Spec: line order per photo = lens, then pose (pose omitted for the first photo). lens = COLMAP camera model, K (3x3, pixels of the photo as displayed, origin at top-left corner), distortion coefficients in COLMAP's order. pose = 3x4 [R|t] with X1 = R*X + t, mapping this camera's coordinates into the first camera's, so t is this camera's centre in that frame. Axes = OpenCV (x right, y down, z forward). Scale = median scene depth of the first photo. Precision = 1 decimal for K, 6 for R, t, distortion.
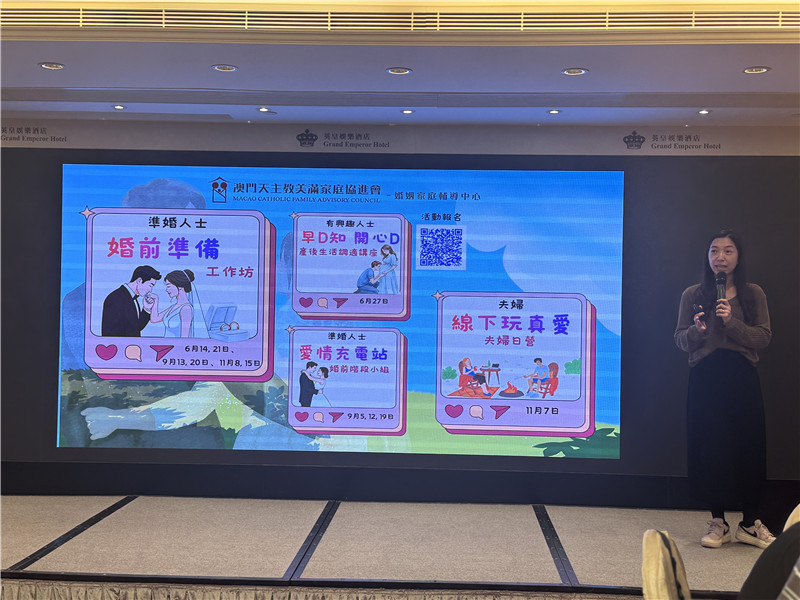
lens RADIAL K [[1060.6, 0, 403.5], [0, 1060.6, 302.6], [0, 0, 1]] dist [0.040942, 0.000000]
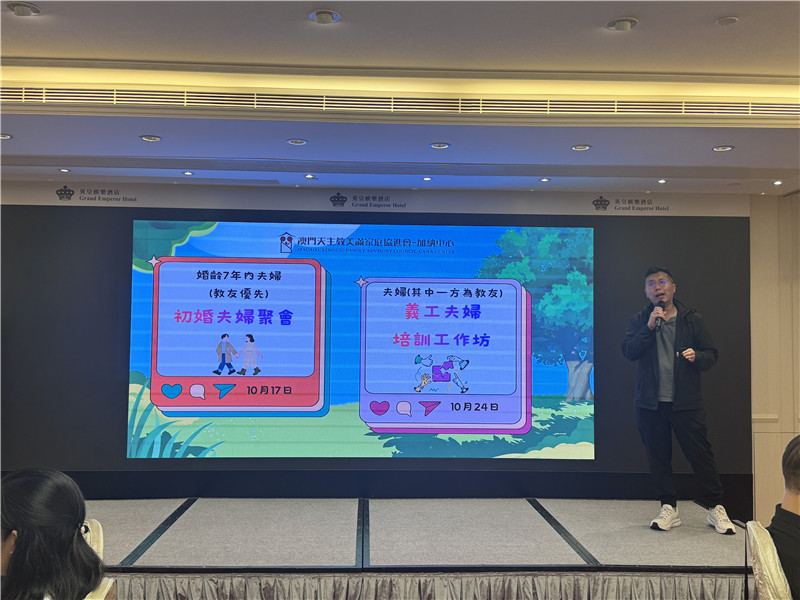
lens RADIAL K [[854.8, 0, 399.7], [0, 854.8, 303.7], [0, 0, 1]] dist [0.043571, 0.000000]
pose [[0.996727, -0.002994, 0.080788, -0.118924], [0.005788, 0.999392, -0.034377, -0.001519], [-0.080636, 0.034732, 0.996138, 0.021466]]
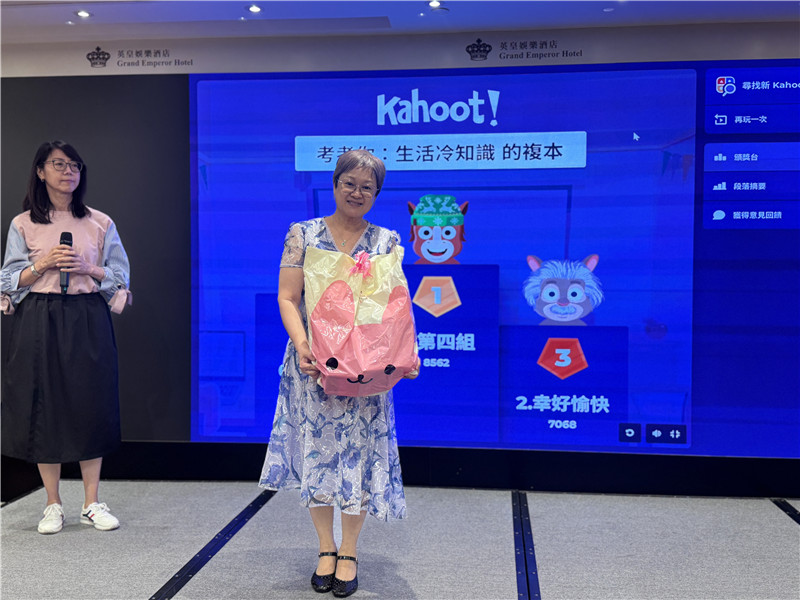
lens RADIAL K [[847.1, 0, 395.7], [0, 847.1, 299.1], [0, 0, 1]] dist [0.042083, 0.000000]
pose [[0.996763, -0.010442, -0.079721, -0.123820], [0.013769, 0.999052, 0.041302, 0.010823], [0.079214, -0.042266, 0.995961, 0.396495]]
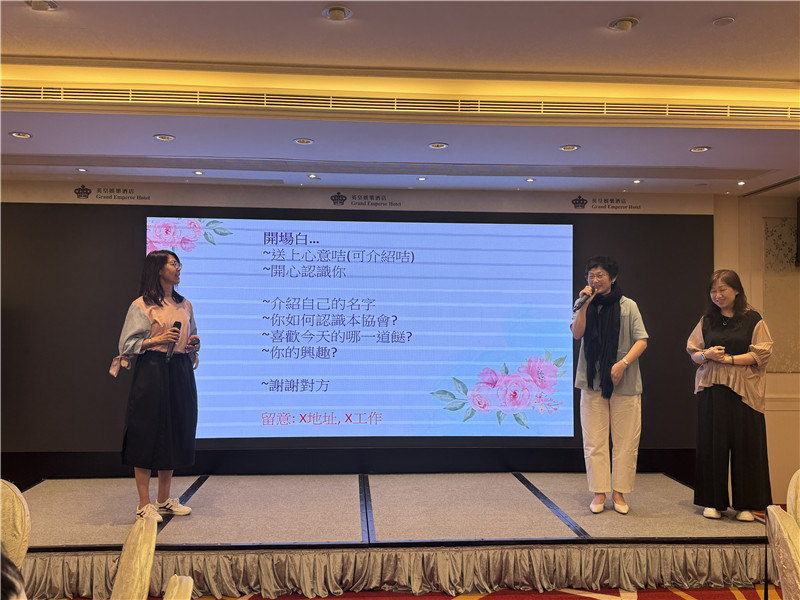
lens RADIAL K [[746.5, 0, 399.6], [0, 746.5, 303.7], [0, 0, 1]] dist [0.029797, 0.000000]
pose [[0.994046, -0.006562, 0.108760, -0.138782], [0.009253, 0.999663, -0.024258, -0.001421], [-0.108564, 0.025119, 0.993772, 0.086687]]
